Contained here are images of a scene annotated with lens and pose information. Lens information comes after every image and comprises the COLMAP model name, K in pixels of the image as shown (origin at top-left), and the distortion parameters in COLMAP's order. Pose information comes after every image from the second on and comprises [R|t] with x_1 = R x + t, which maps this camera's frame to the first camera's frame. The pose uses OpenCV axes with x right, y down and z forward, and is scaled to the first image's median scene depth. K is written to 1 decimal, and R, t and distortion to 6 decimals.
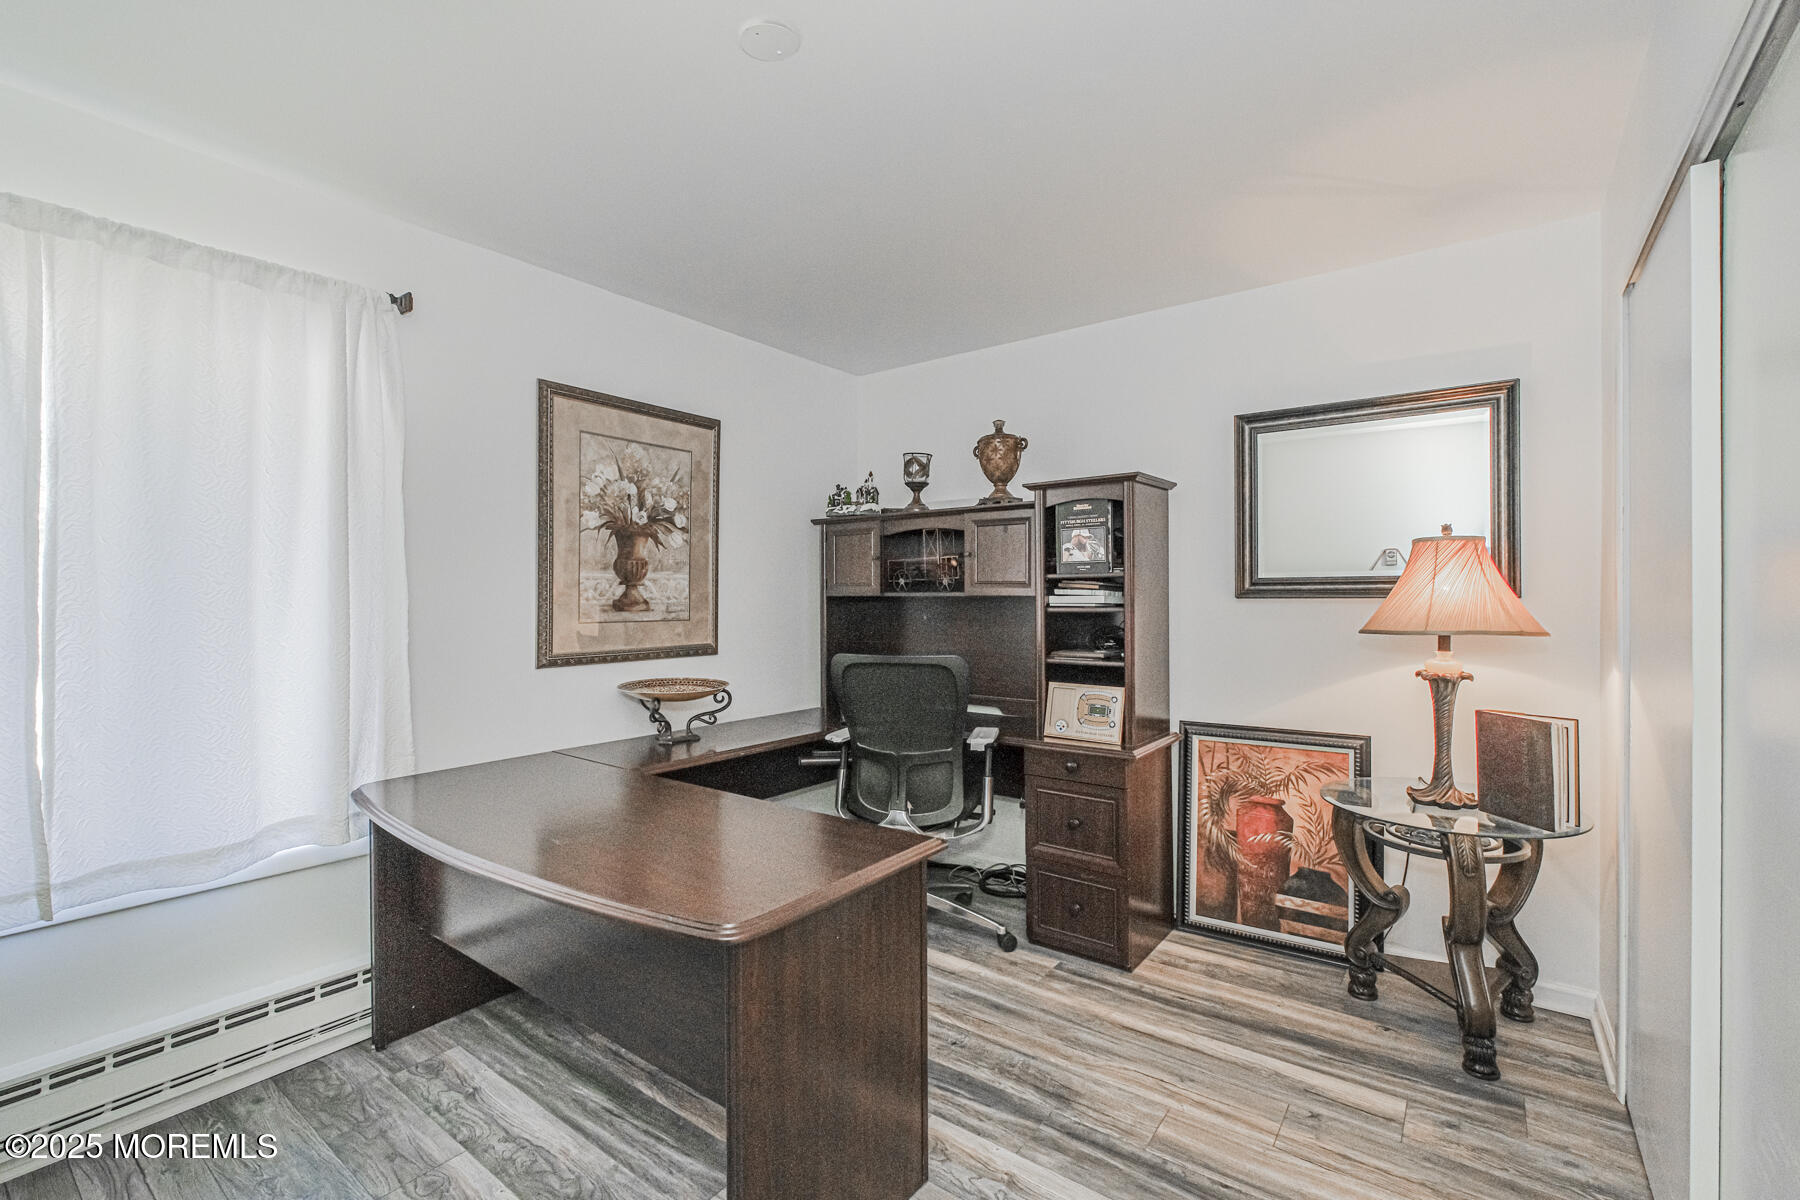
lens RADIAL K [[786.4, 0, 901.7], [0, 786.4, 593.1], [0, 0, 1]] dist [-0.000832, -0.001532]
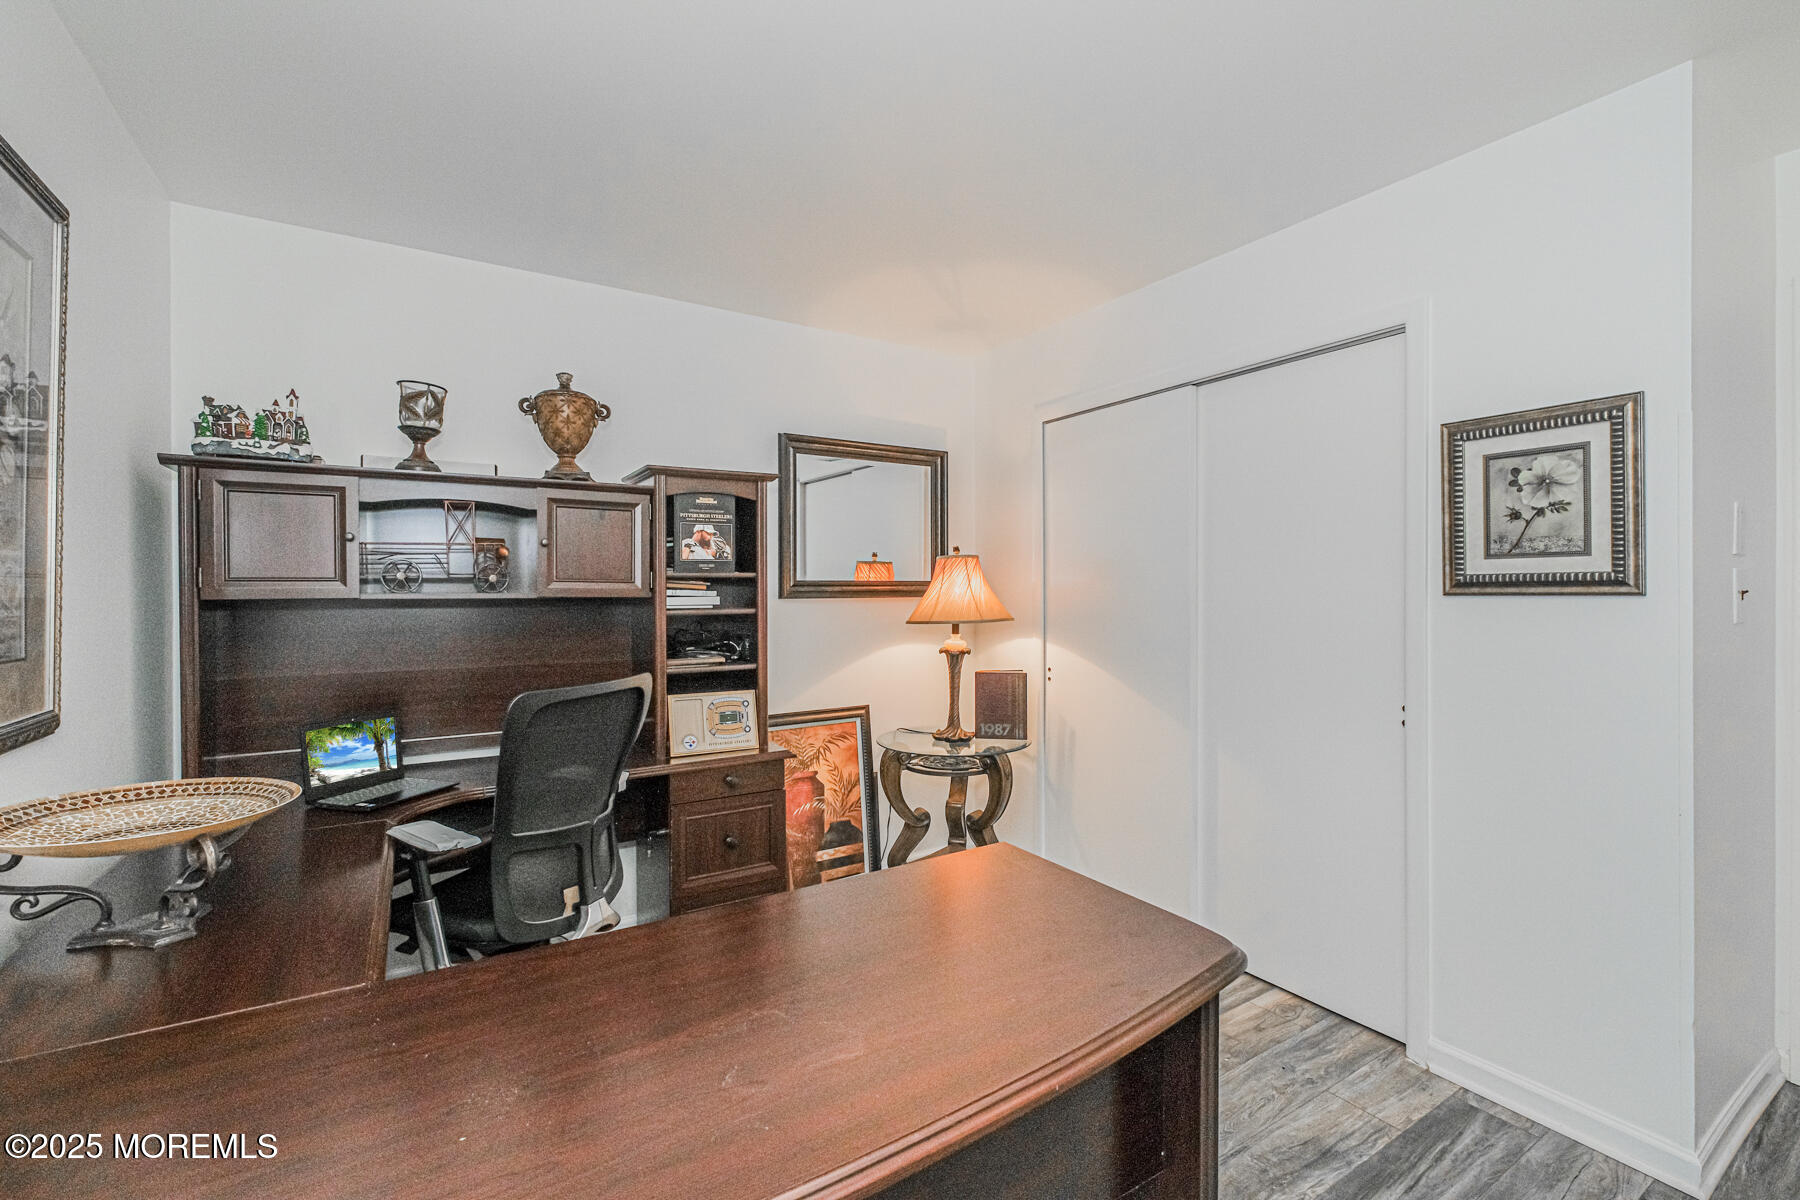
lens RADIAL K [[762.2, 0, 902.0], [0, 762.2, 595.4], [0, 0, 1]] dist [-0.001208, -0.000417]
pose [[0.378247, -0.002240, 0.925702, -0.513259], [-0.001107, 0.999995, 0.002873, -0.001050], [-0.925704, -0.002111, 0.378242, 0.450342]]
